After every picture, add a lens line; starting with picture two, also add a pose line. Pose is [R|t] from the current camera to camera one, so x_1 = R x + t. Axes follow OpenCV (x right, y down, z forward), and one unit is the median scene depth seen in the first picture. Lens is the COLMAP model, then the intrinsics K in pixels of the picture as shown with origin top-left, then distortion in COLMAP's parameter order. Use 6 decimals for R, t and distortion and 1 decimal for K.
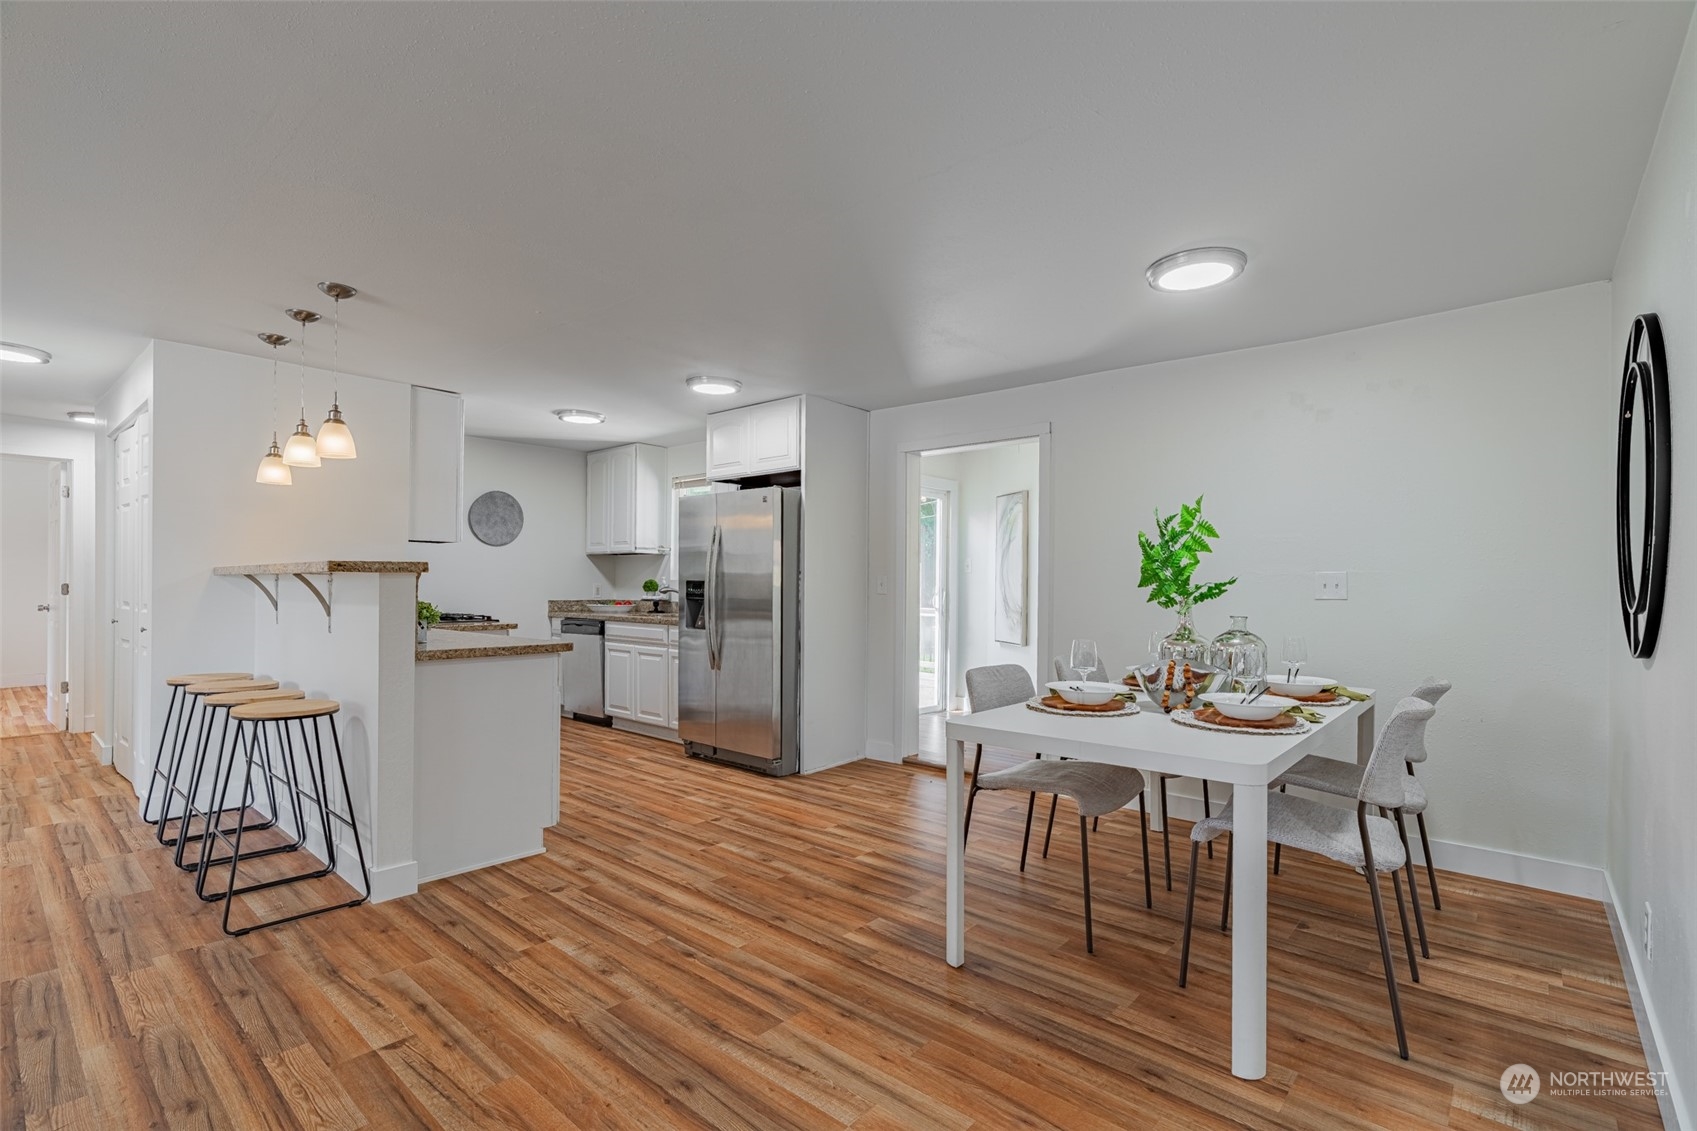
lens RADIAL K [[779.7, 0, 843.9], [0, 779.7, 583.4], [0, 0, 1]] dist [-0.001298, 0.000408]
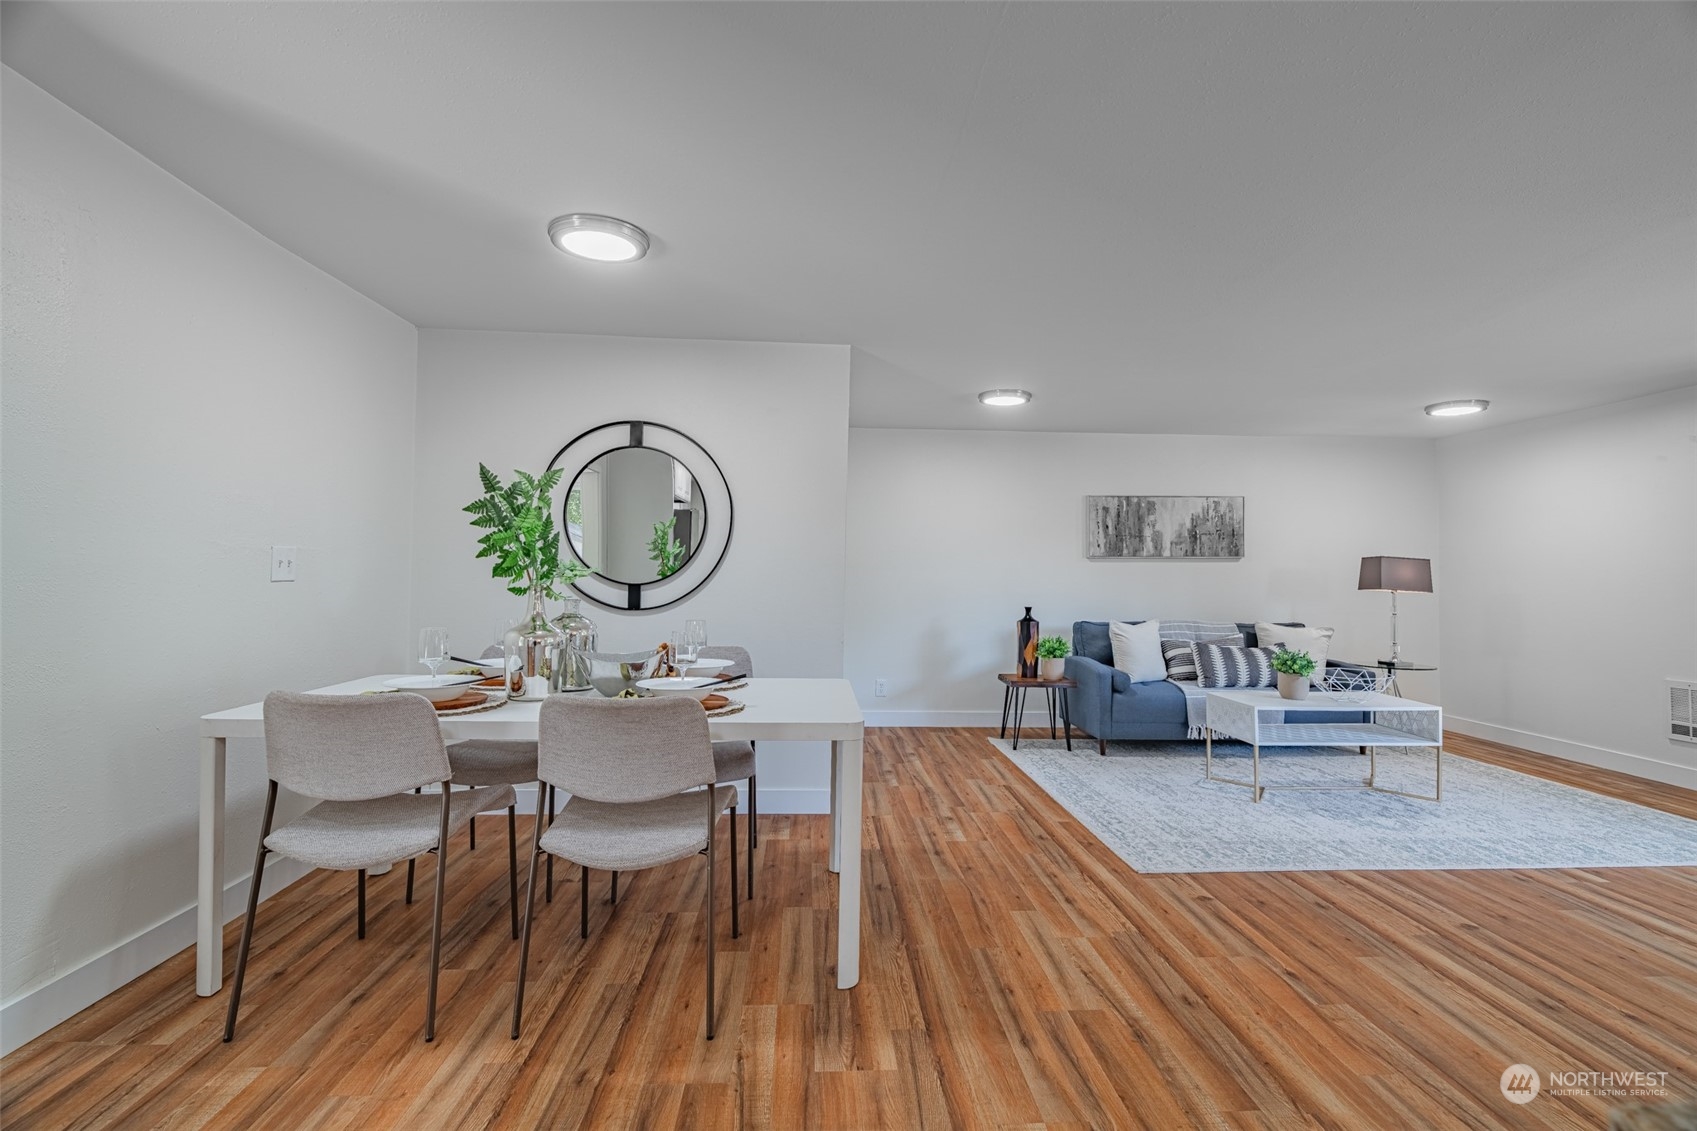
lens RADIAL K [[763.6, 0, 851.5], [0, 763.6, 565.3], [0, 0, 1]] dist [-0.004836, 0.001451]
pose [[-0.705647, -0.004450, 0.708550, -0.264894], [-0.019066, 0.999737, -0.012709, 0.002752], [-0.708307, -0.022477, -0.705547, 0.879277]]
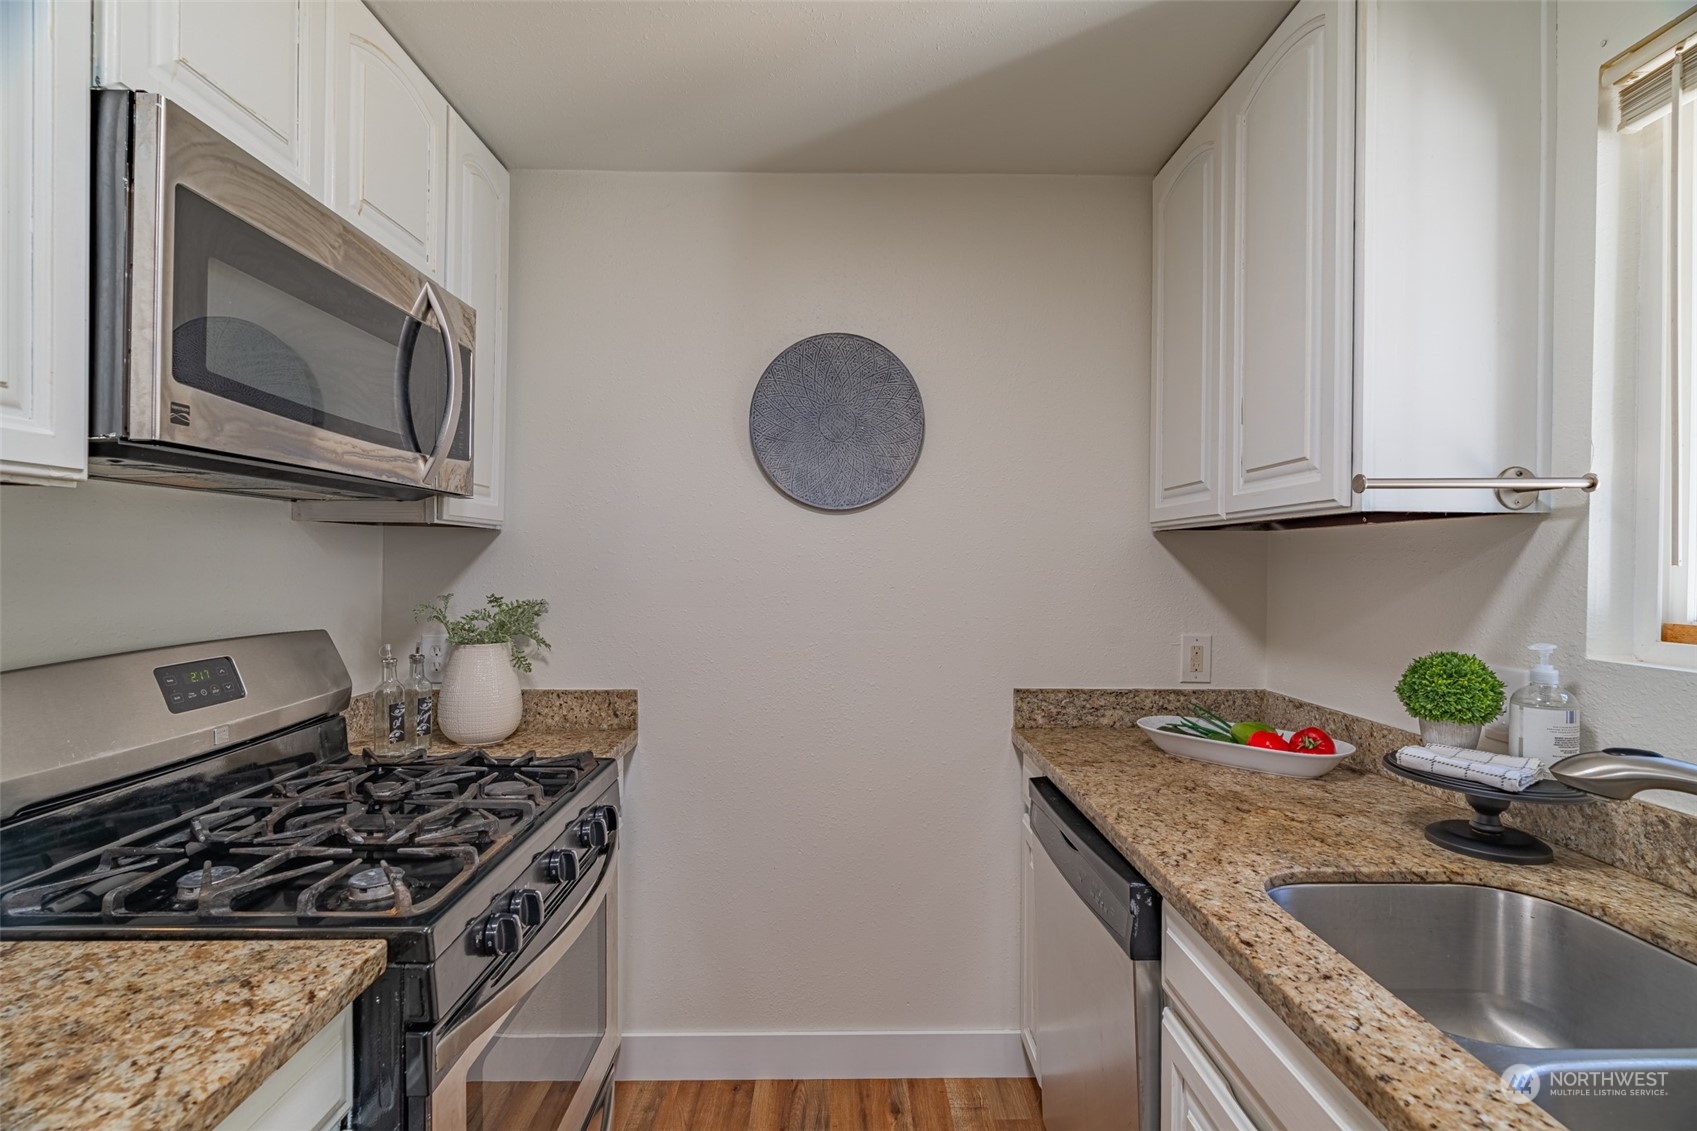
lens RADIAL K [[763.6, 0, 851.5], [0, 763.6, 565.3], [0, 0, 1]] dist [-0.004836, 0.001451]
pose [[0.674357, 0.000182, -0.738406, -0.309413], [-0.001399, 0.999998, -0.001032, -0.037416], [0.738404, 0.001729, 0.674356, 1.140222]]
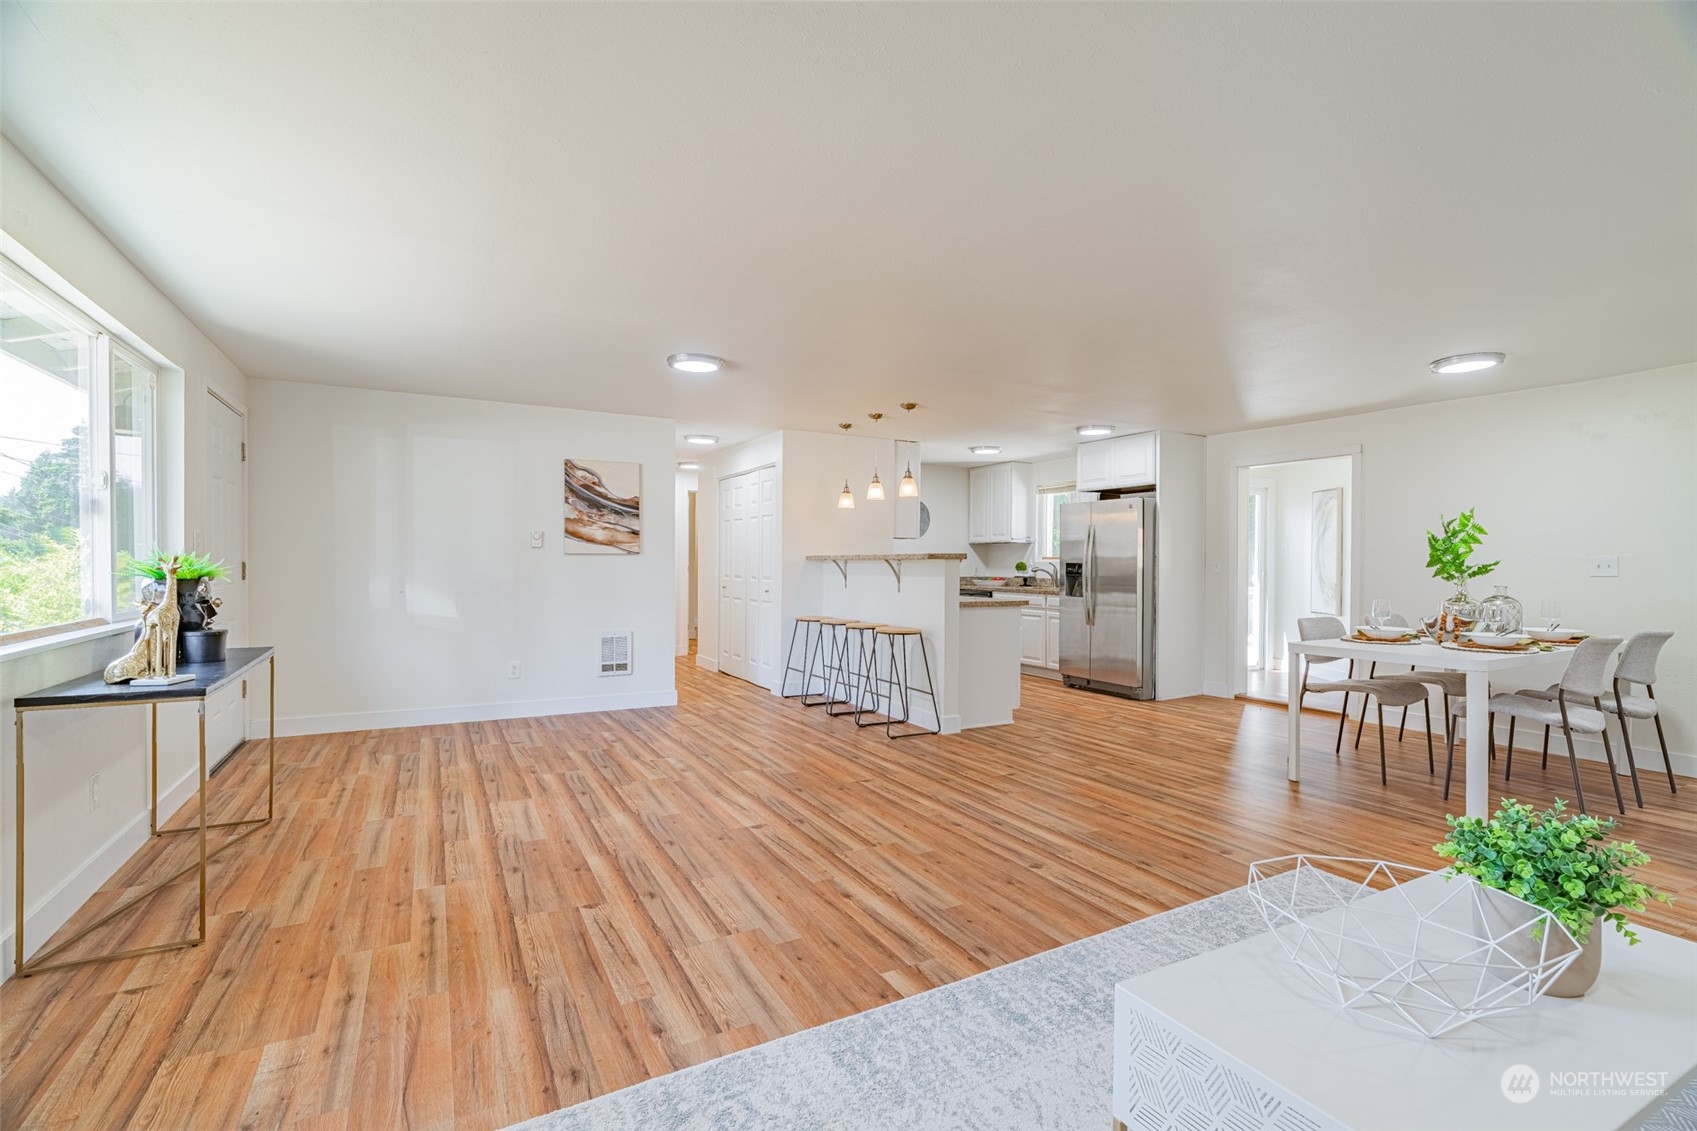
lens RADIAL K [[763.6, 0, 851.5], [0, 763.6, 565.3], [0, 0, 1]] dist [-0.004836, 0.001451]
pose [[0.942411, -0.000474, -0.334457, -0.120133], [0.001059, 0.999998, 0.001565, -0.001609], [0.334456, -0.001829, 0.942410, -0.514122]]
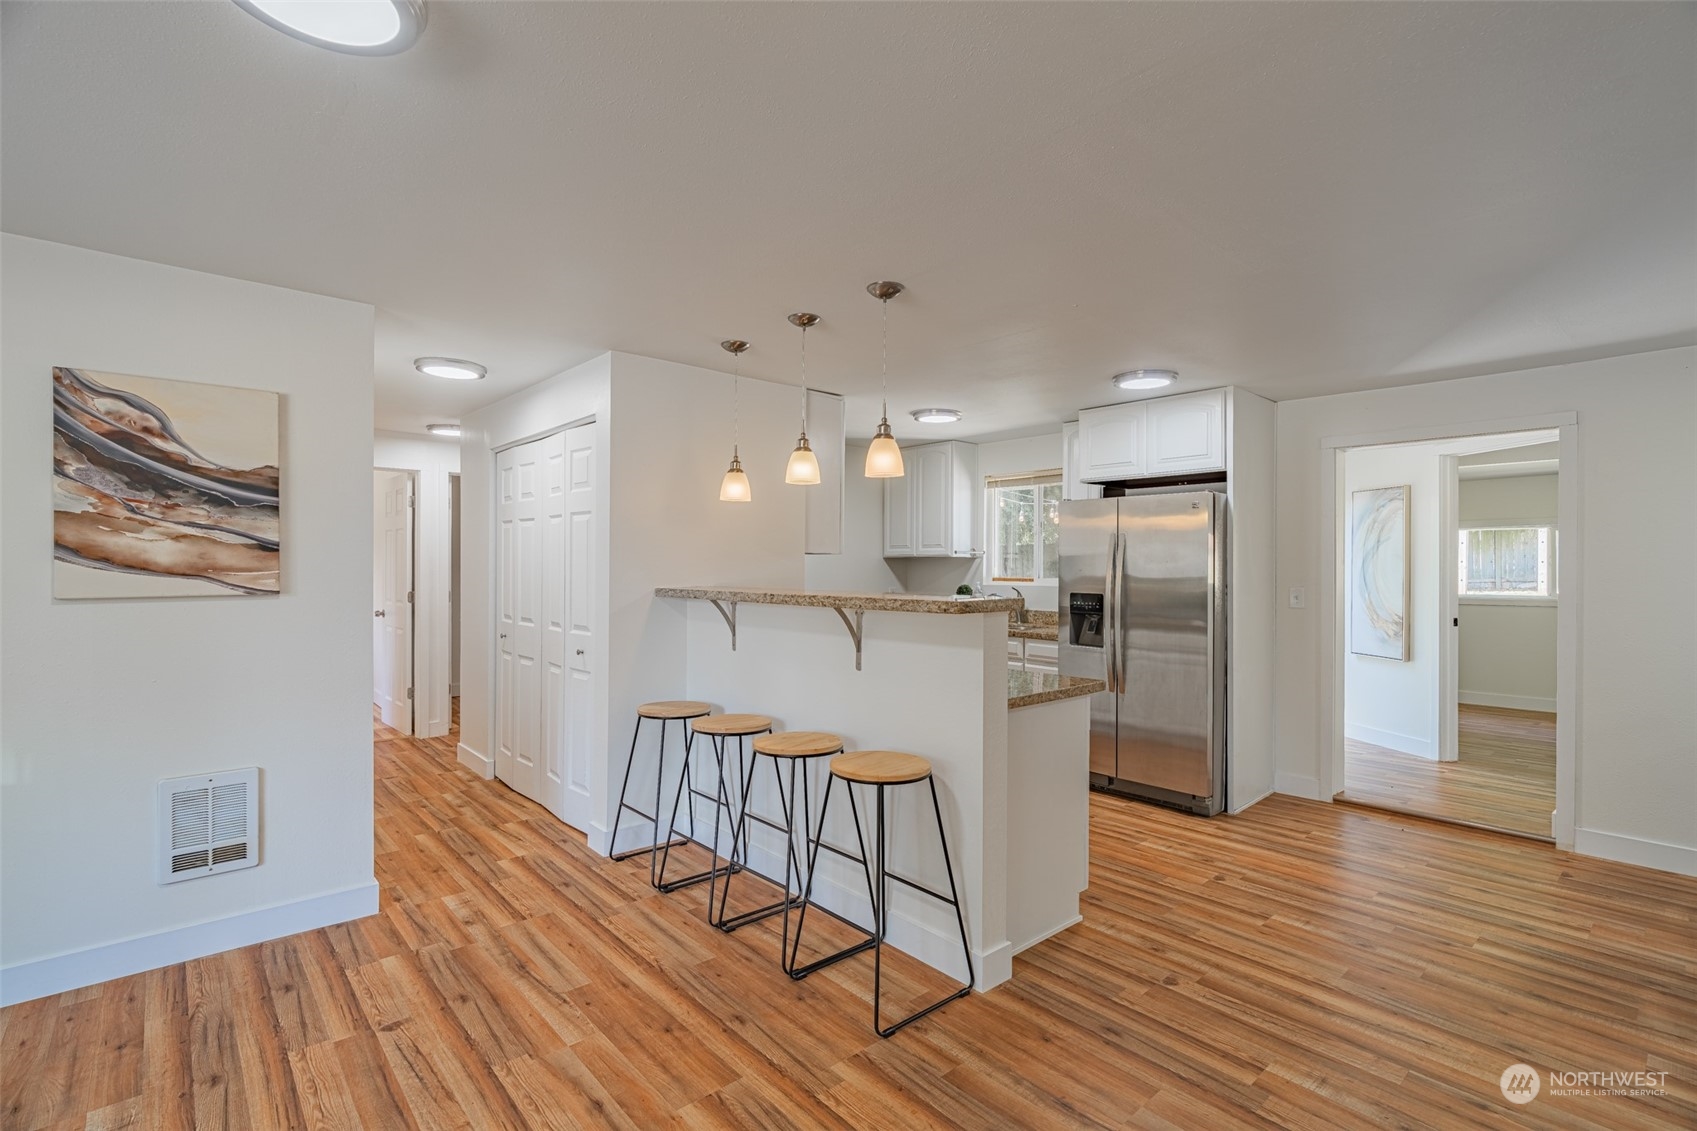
lens RADIAL K [[774.1, 0, 850.3], [0, 774.1, 566.0], [0, 0, 1]] dist [-0.003274, 0.000059]
pose [[0.992889, -0.003431, -0.118993, -0.402724], [0.003396, 0.999994, -0.000502, -0.040620], [0.118994, 0.000094, 0.992895, 0.078674]]
